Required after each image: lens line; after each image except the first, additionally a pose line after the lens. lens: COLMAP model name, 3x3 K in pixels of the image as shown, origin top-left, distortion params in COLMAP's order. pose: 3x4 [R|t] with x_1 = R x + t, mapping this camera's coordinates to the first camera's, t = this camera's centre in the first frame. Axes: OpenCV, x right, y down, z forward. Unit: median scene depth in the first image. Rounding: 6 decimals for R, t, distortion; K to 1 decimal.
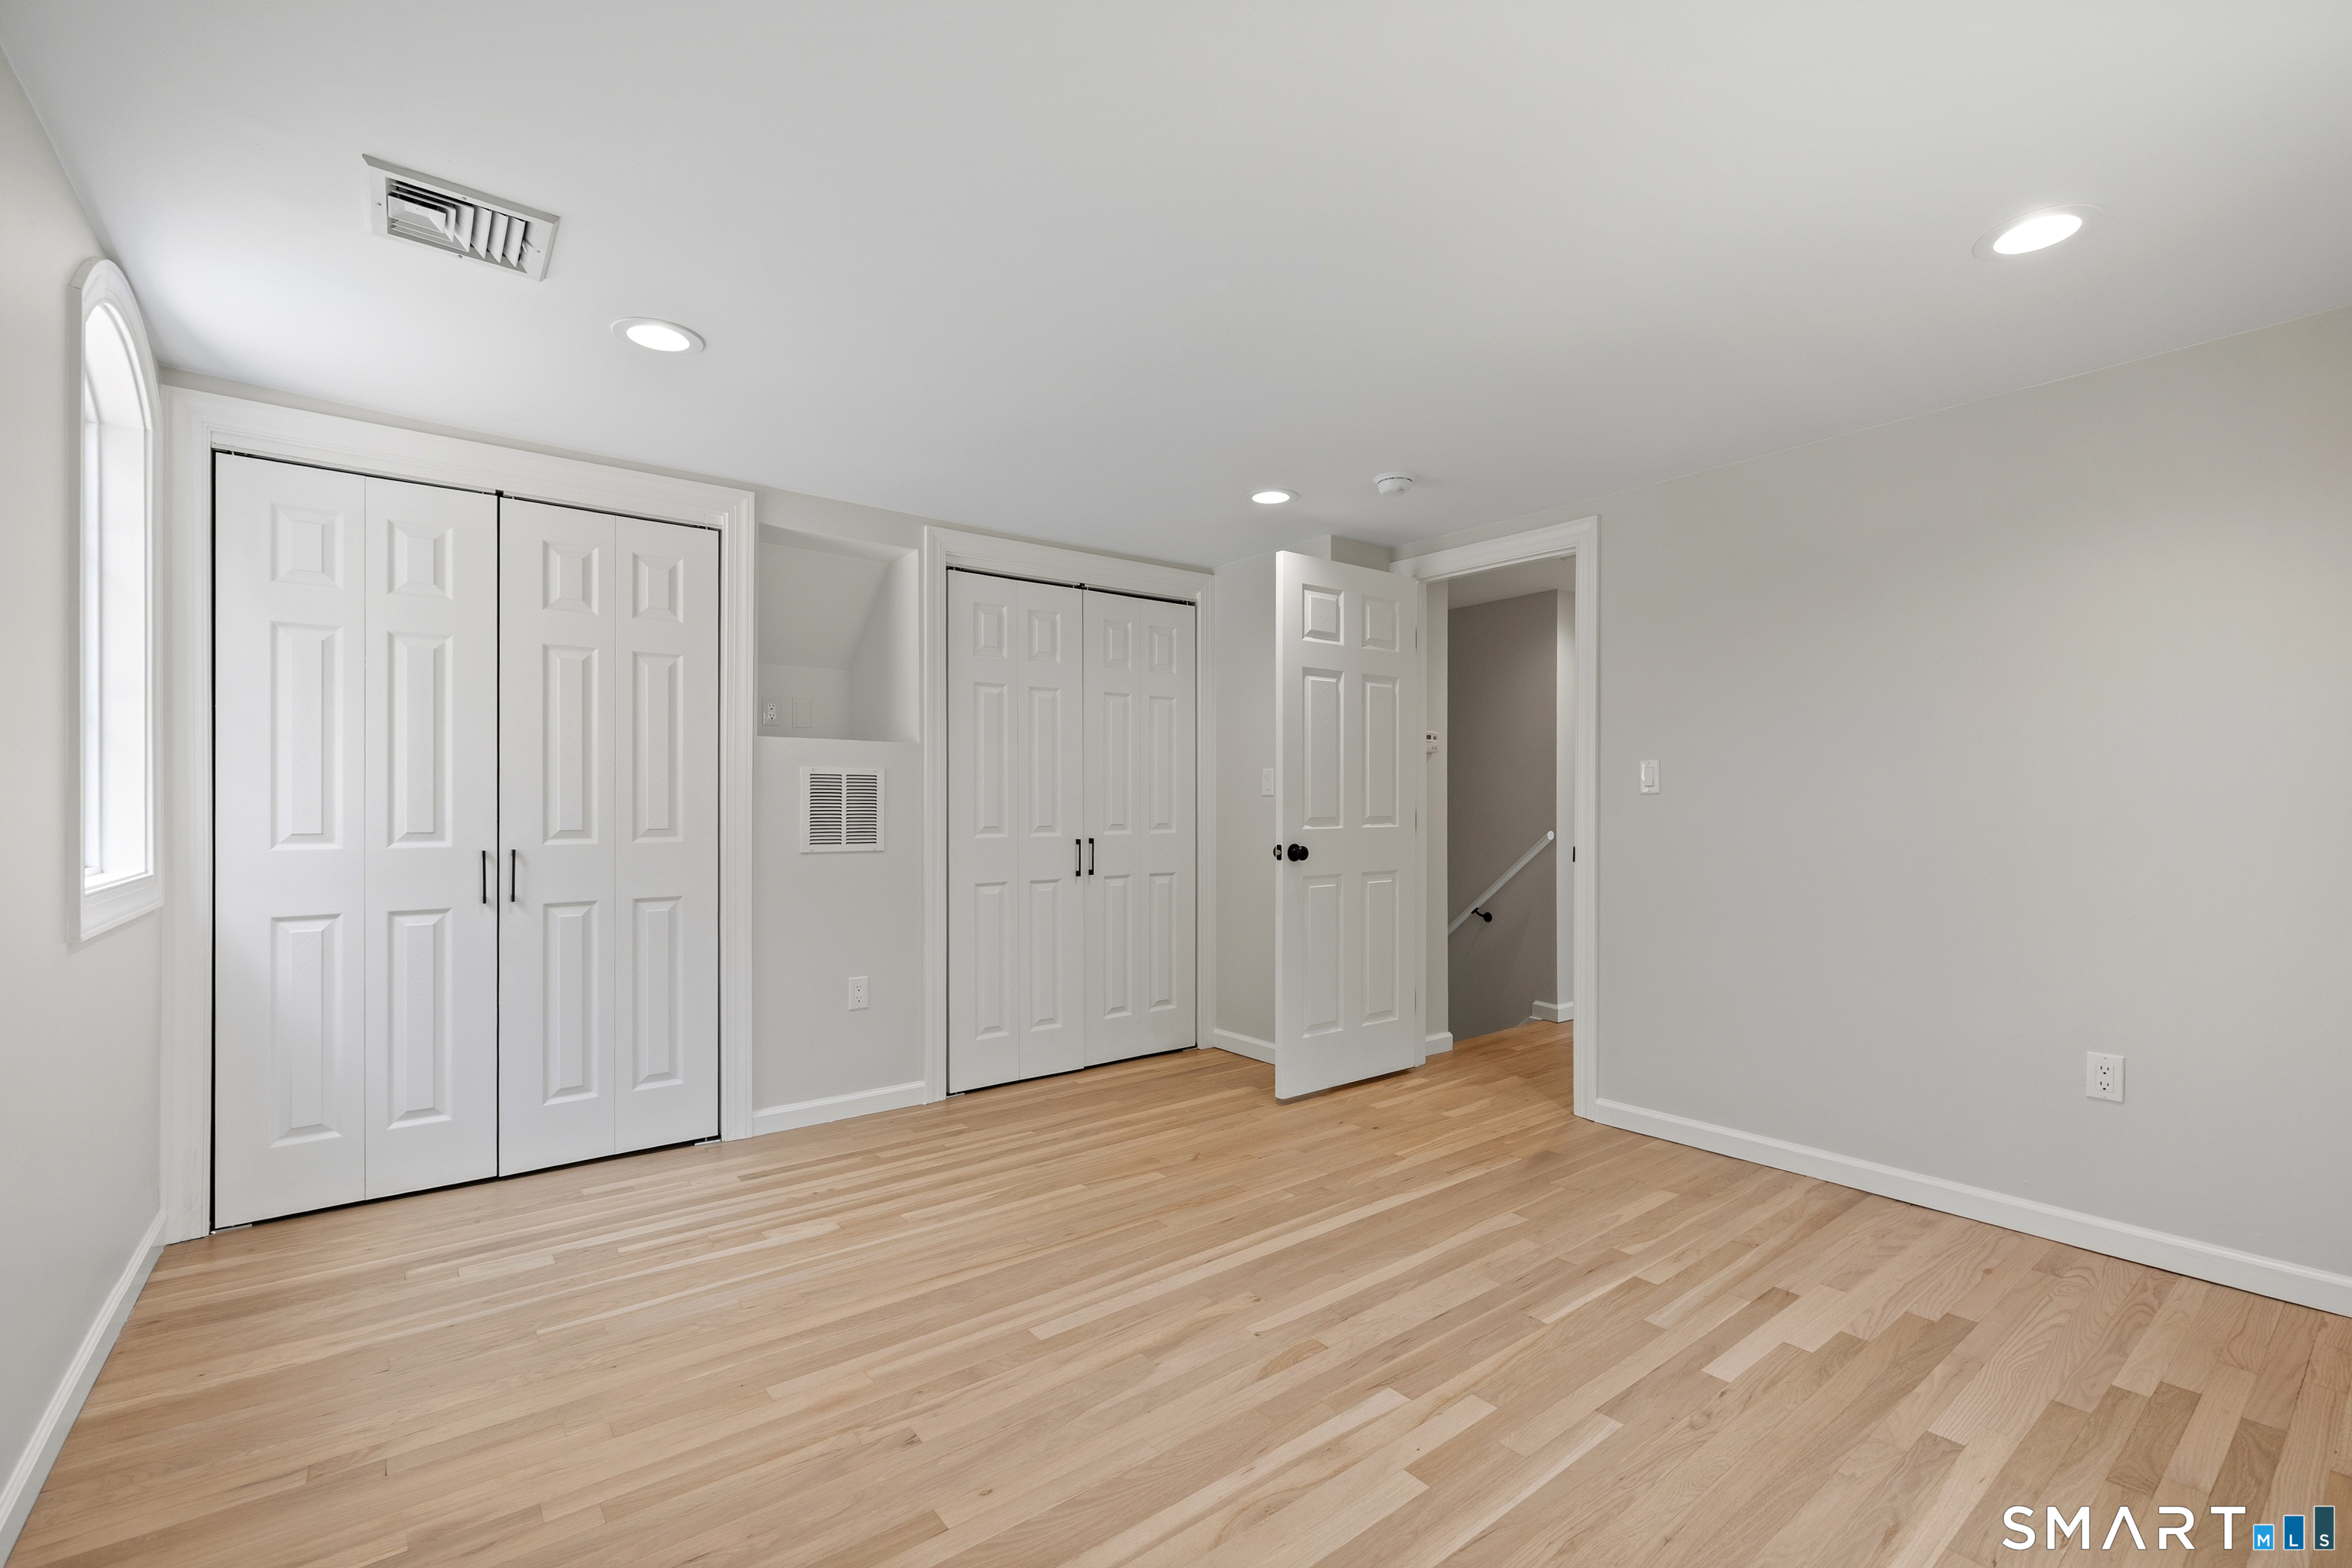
lens RADIAL K [[1012.9, 0, 1193.5], [0, 1012.9, 813.1], [0, 0, 1]] dist [0.000154, -0.000080]
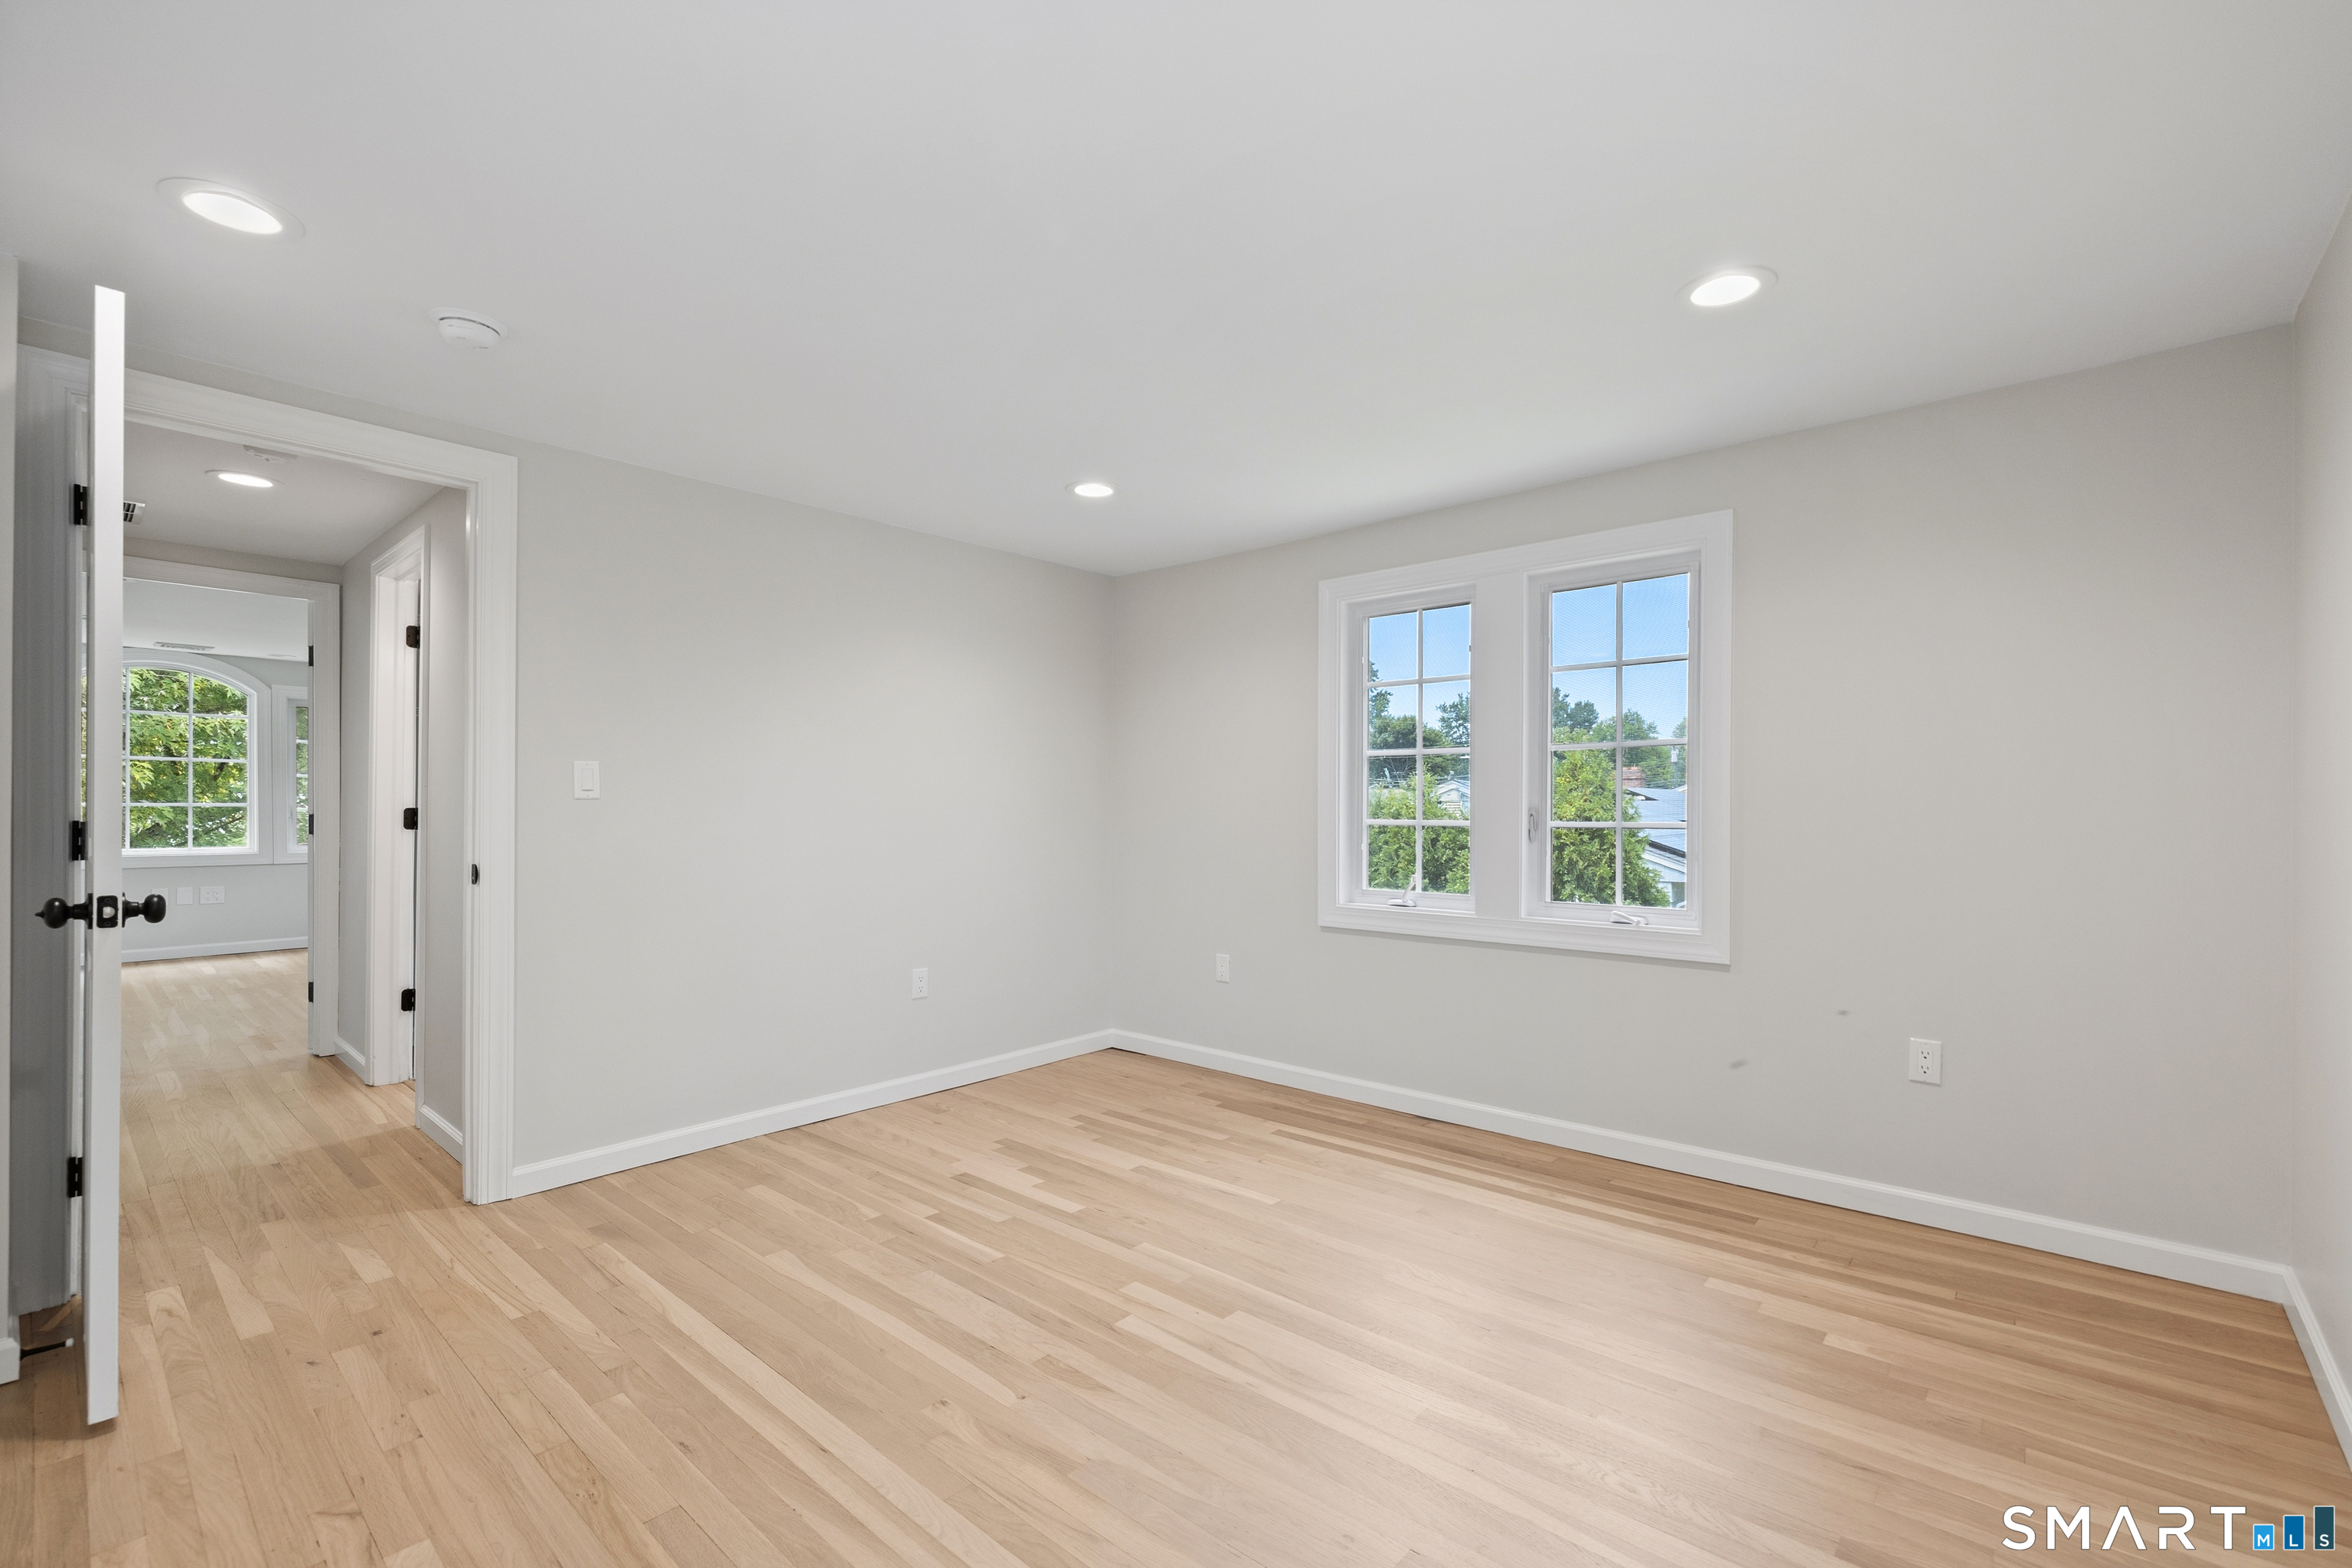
lens RADIAL K [[1012.9, 0, 1193.5], [0, 1012.9, 813.1], [0, 0, 1]] dist [0.000154, -0.000080]
pose [[-0.183187, -0.002440, 0.983075, -0.735700], [0.005777, 0.999977, 0.003559, -0.010165], [-0.983061, 0.006331, -0.183169, 0.869541]]
